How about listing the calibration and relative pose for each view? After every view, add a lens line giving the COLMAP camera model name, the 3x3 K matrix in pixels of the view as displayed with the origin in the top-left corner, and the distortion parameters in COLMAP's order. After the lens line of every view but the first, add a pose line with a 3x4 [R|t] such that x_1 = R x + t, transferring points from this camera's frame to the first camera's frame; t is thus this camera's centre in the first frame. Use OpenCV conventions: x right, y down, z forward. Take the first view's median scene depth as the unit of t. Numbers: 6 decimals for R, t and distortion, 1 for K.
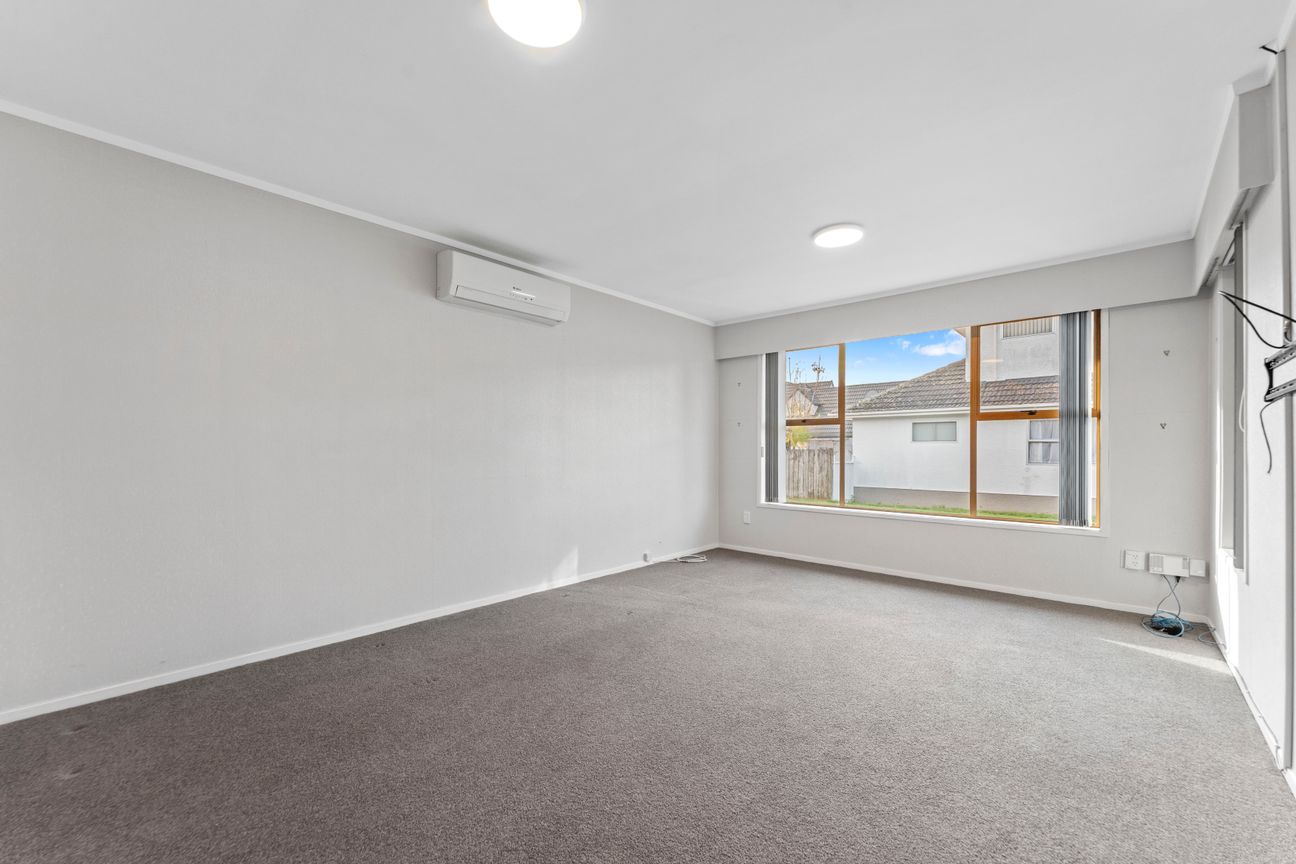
lens RADIAL K [[523.4, 0, 648.2], [0, 523.4, 440.8], [0, 0, 1]] dist [0.006081, 0.000008]
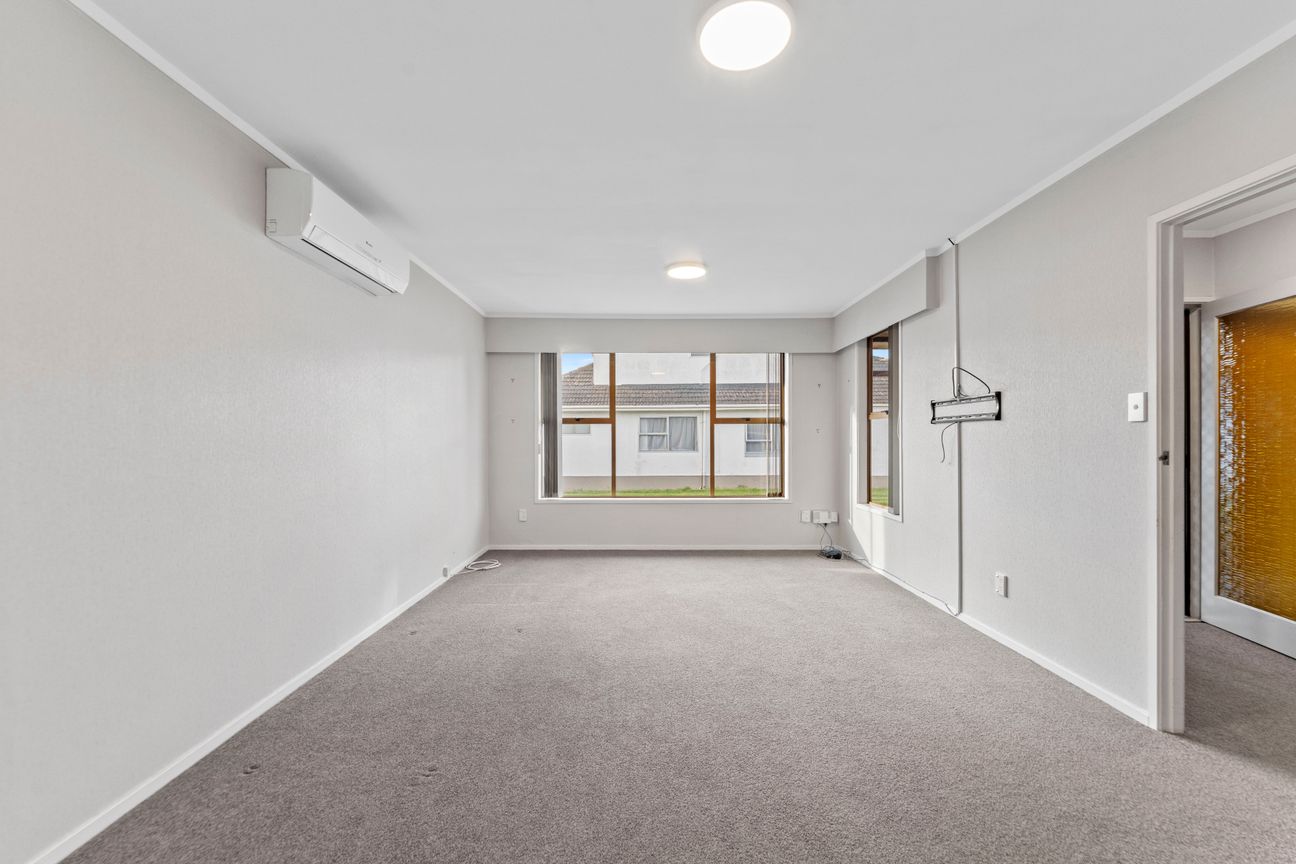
lens RADIAL K [[523.4, 0, 646.1], [0, 523.4, 436.2], [0, 0, 1]] dist [0.006081, 0.000008]
pose [[0.740842, 0.000028, 0.671679, -0.410692], [-0.007901, 0.999931, 0.008674, -0.018549], [-0.671633, -0.011733, 0.740791, 0.144912]]
